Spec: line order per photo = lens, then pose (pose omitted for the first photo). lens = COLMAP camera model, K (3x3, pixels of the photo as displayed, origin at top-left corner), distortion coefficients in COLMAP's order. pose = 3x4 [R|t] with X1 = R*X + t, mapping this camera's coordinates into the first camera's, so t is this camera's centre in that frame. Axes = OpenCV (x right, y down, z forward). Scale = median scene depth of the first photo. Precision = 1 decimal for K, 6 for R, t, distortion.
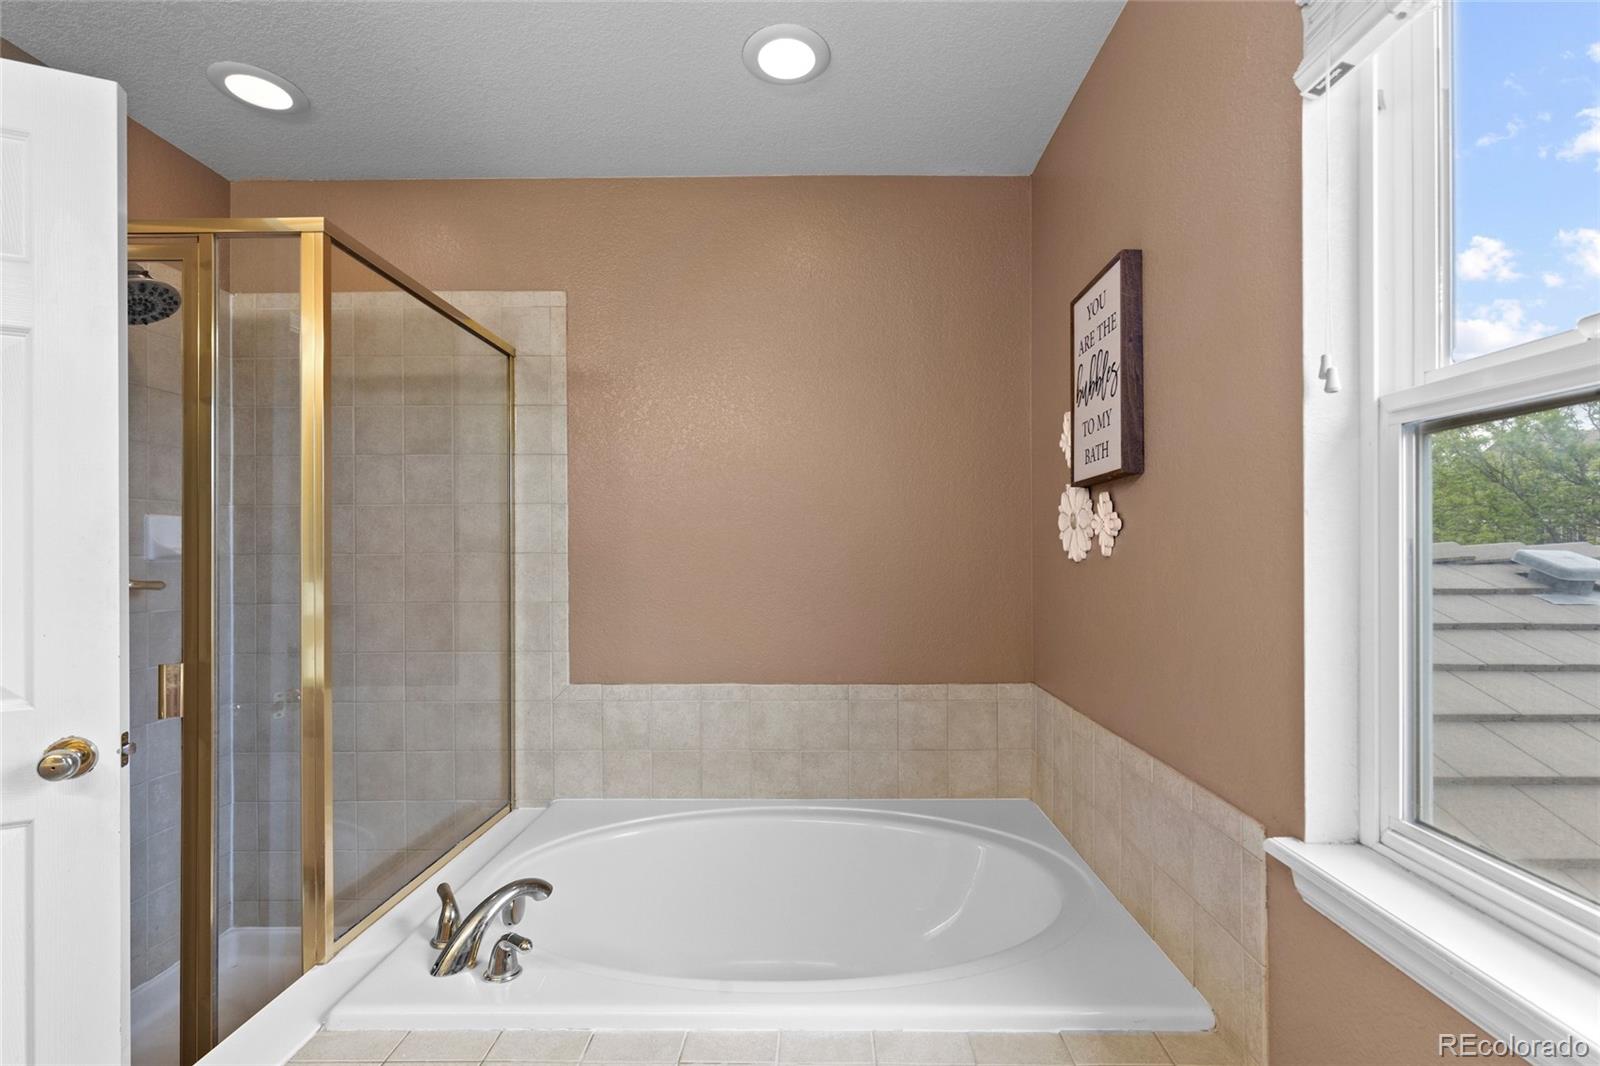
lens RADIAL K [[728.5, 0, 799.2], [0, 728.5, 542.8], [0, 0, 1]] dist [-0.001529, -0.000031]
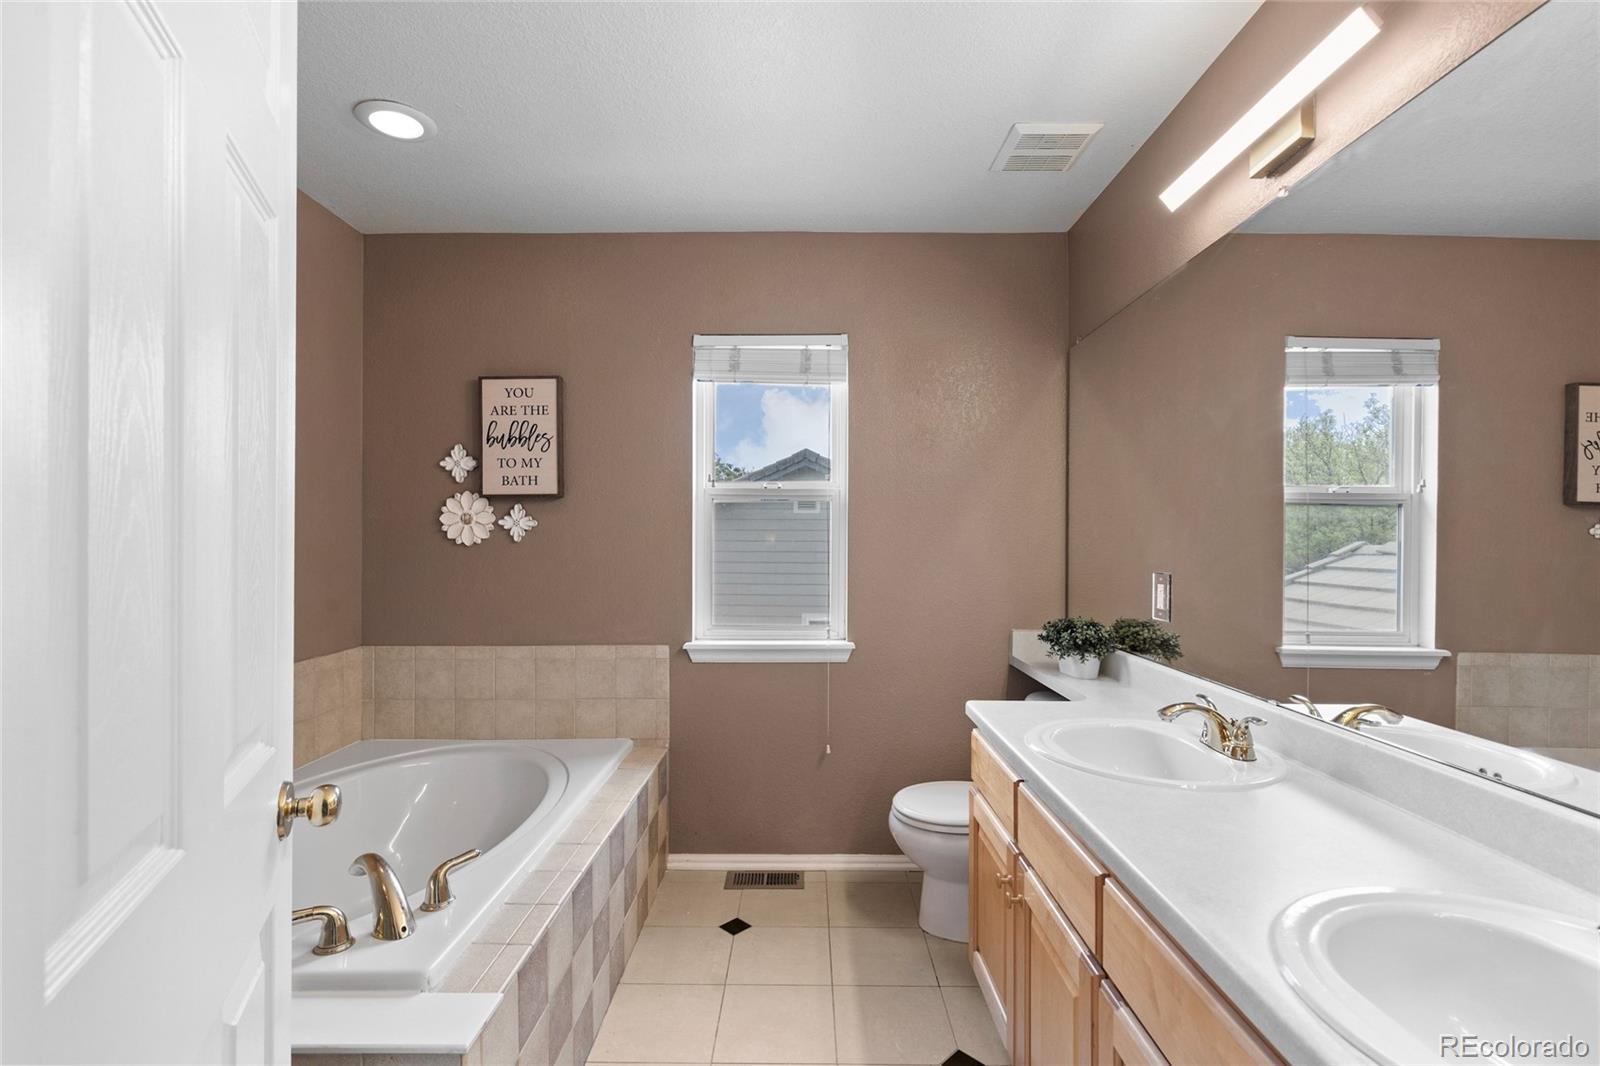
lens RADIAL K [[728.5, 0, 799.2], [0, 728.5, 542.8], [0, 0, 1]] dist [-0.001529, -0.000031]
pose [[-0.031357, -0.004003, 0.999500, -1.417127], [-0.006241, 0.999973, 0.003809, 0.011364], [-0.999489, -0.006118, -0.031381, 0.442862]]
